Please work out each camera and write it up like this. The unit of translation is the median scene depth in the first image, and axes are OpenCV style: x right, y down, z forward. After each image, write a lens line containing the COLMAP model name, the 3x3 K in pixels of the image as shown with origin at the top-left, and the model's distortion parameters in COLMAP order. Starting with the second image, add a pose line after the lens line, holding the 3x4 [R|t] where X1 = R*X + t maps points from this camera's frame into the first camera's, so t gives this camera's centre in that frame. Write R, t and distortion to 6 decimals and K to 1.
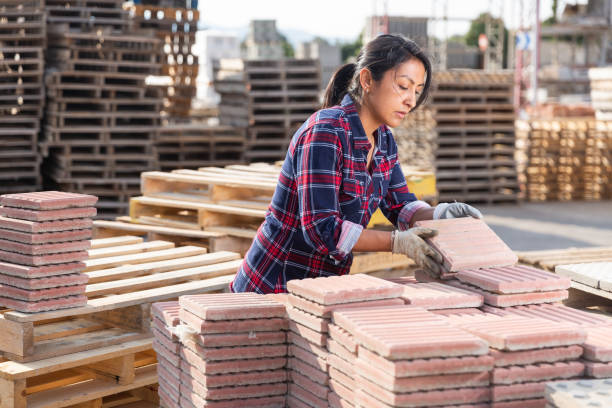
lens RADIAL K [[1129.5, 0, 306.0], [0, 1129.5, 204.0], [0, 0, 1]] dist [-0.003567, 0.058749]
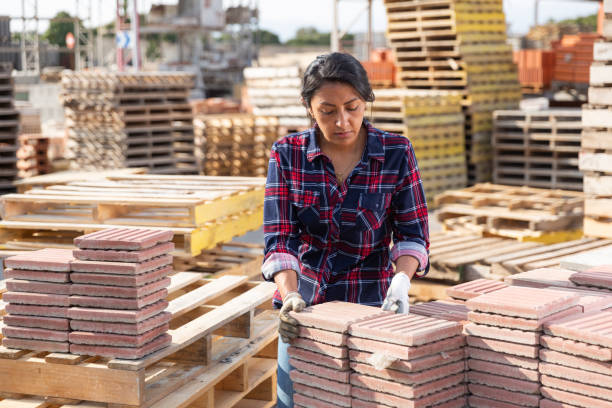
lens RADIAL K [[1078.5, 0, 306.0], [0, 1078.5, 204.0], [0, 0, 1]] dist [-0.038412, -0.150688]
pose [[0.918822, -0.066327, 0.389058, -0.119723], [0.062051, 0.997795, 0.023561, -0.012039], [-0.389763, 0.002493, 0.920912, 0.029657]]
